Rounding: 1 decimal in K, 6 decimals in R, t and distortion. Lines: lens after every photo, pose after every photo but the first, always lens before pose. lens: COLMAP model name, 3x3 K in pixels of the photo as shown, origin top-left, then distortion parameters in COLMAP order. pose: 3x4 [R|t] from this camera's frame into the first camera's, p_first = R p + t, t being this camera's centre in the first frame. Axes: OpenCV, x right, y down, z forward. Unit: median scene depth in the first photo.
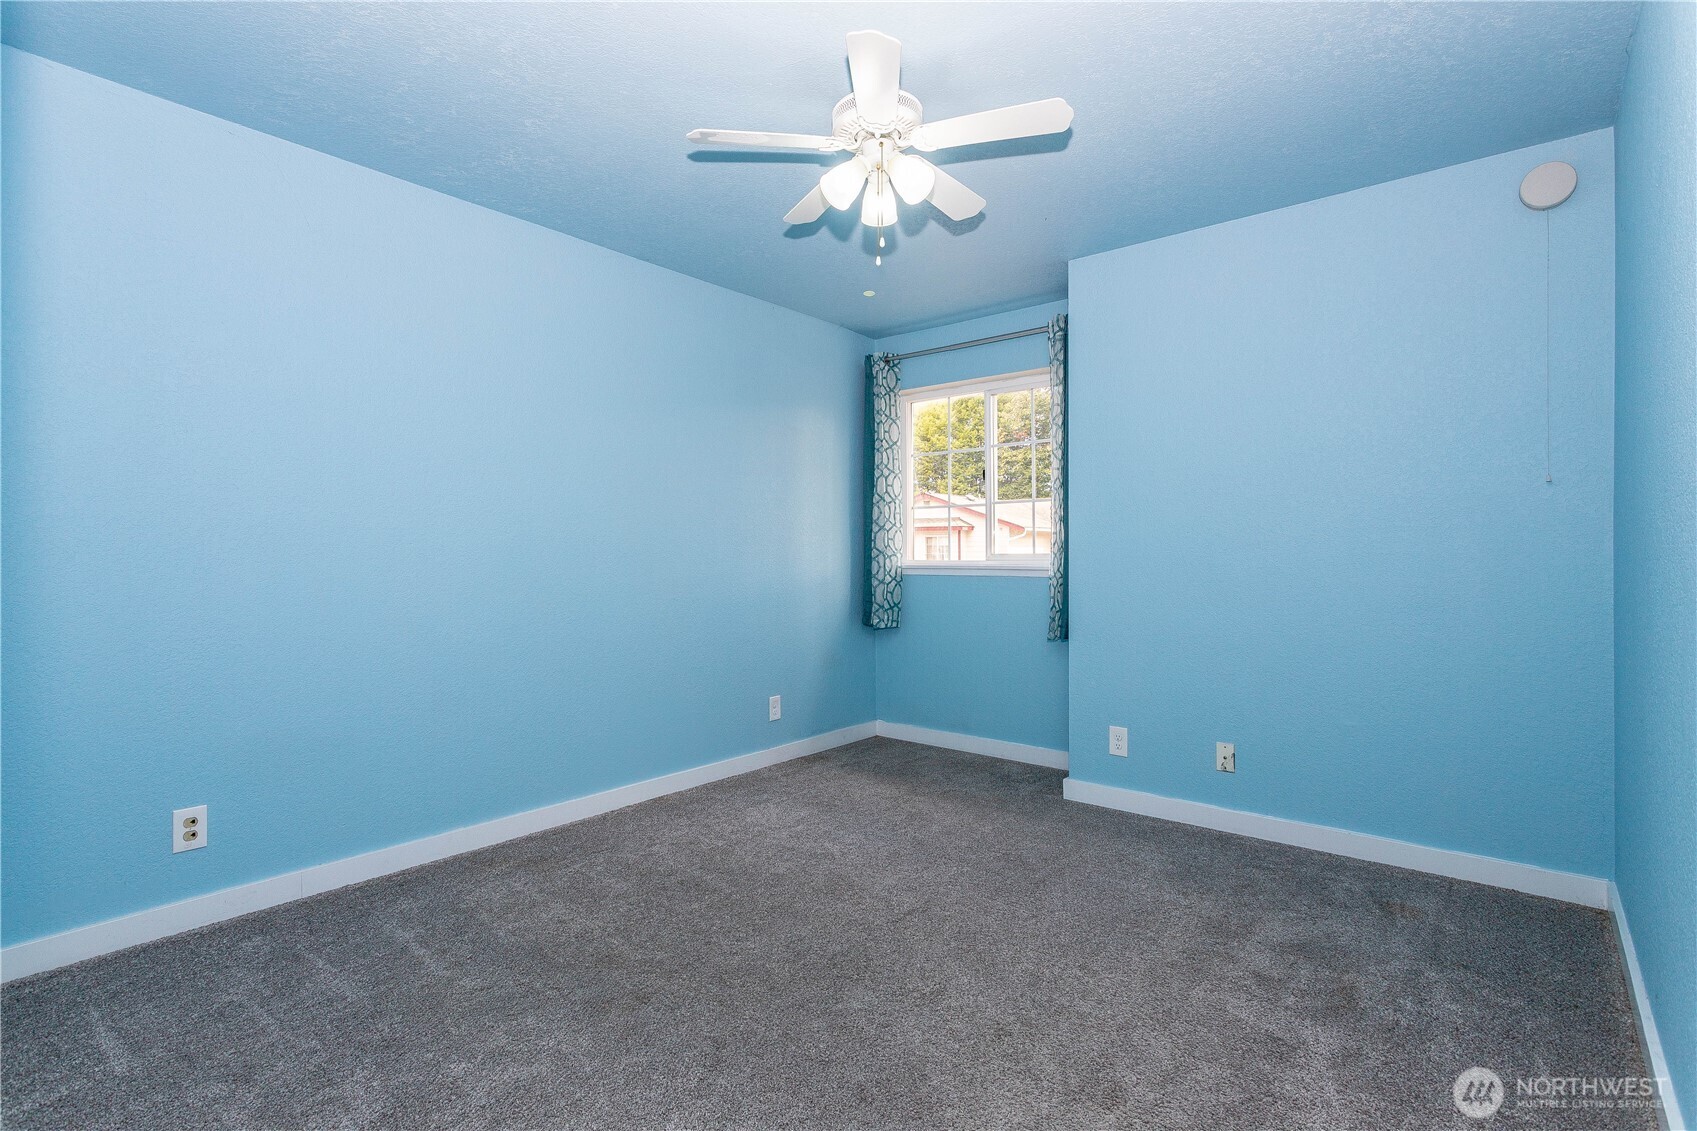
lens RADIAL K [[799.8, 0, 839.1], [0, 799.8, 551.1], [0, 0, 1]] dist [0.000079, 0.002085]
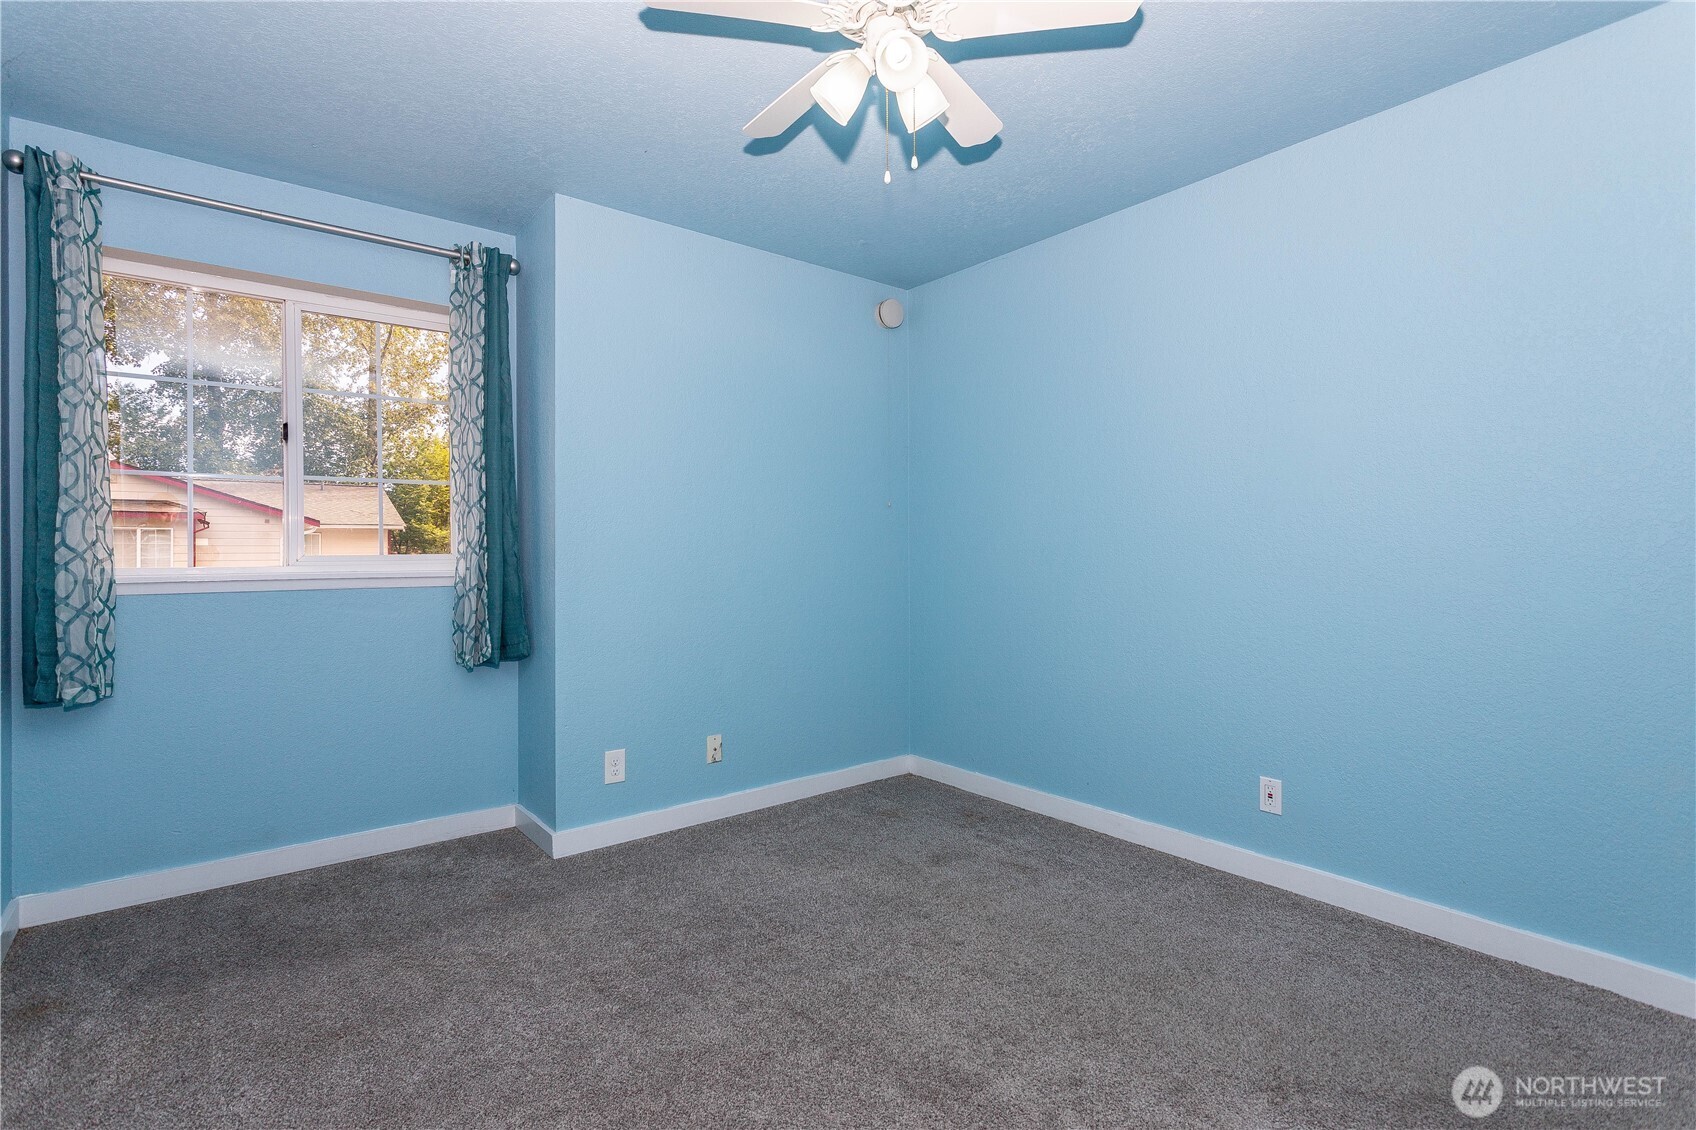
lens RADIAL K [[772.0, 0, 854.1], [0, 772.0, 552.2], [0, 0, 1]] dist [0.005781, -0.000368]
pose [[0.209884, 0.013831, 0.977628, -0.429487], [0.012415, 0.999782, -0.016809, 0.019630], [-0.977647, 0.015665, 0.209667, 0.560533]]
